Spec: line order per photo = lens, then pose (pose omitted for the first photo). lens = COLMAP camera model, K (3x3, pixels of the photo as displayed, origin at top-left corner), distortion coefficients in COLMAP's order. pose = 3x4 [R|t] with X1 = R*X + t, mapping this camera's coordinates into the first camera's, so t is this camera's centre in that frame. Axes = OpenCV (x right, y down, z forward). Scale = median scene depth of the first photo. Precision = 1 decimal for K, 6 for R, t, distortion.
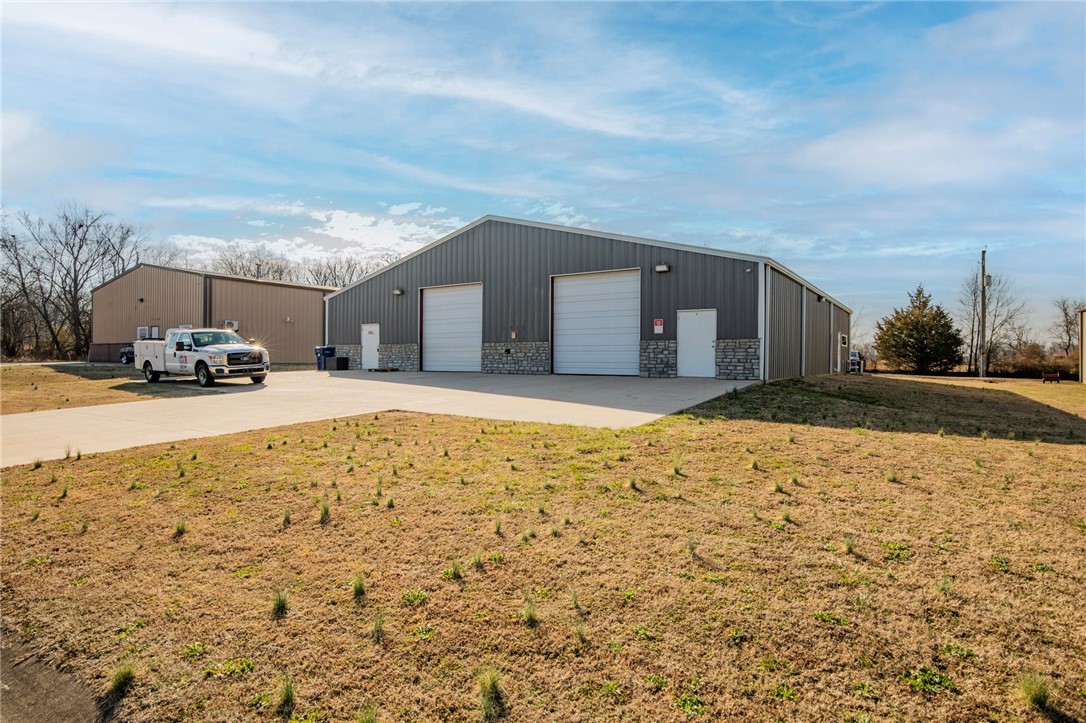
lens RADIAL K [[600.6, 0, 543.0], [0, 600.6, 361.5], [0, 0, 1]] dist [-0.000215, -0.000286]
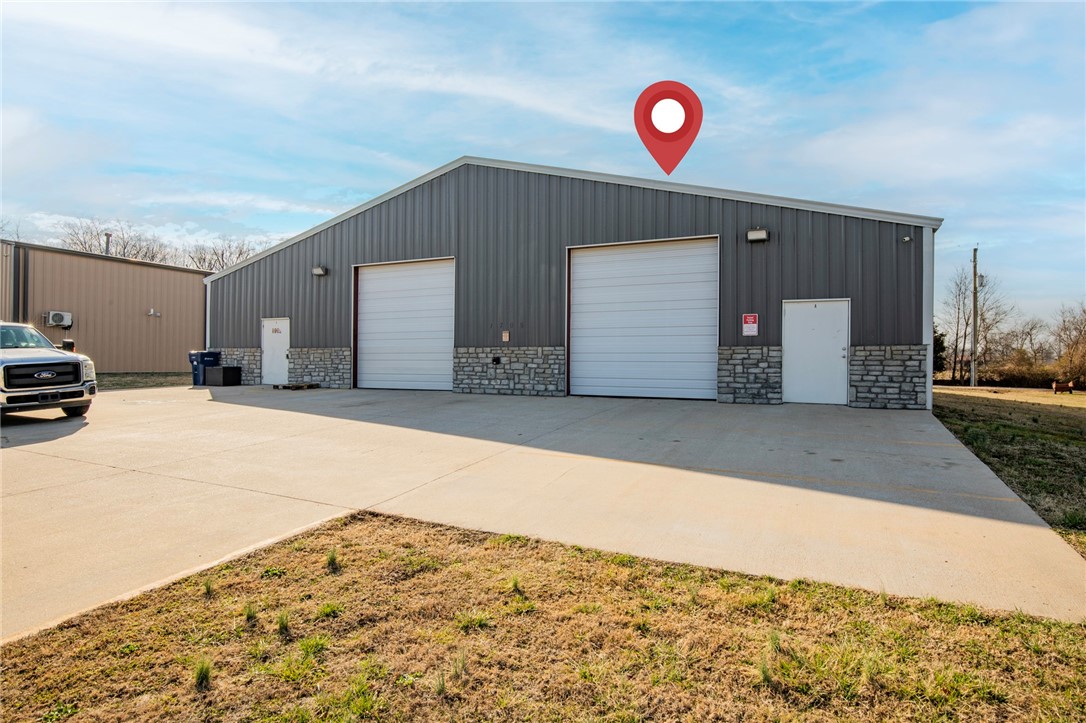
lens RADIAL K [[607.8, 0, 543.0], [0, 607.8, 361.5], [0, 0, 1]] dist [-0.003581, -0.000421]
pose [[0.988524, 0.001897, 0.151051, -0.104568], [-0.001470, 0.999995, -0.002939, -0.013394], [-0.151056, 0.002683, 0.988522, 0.311625]]
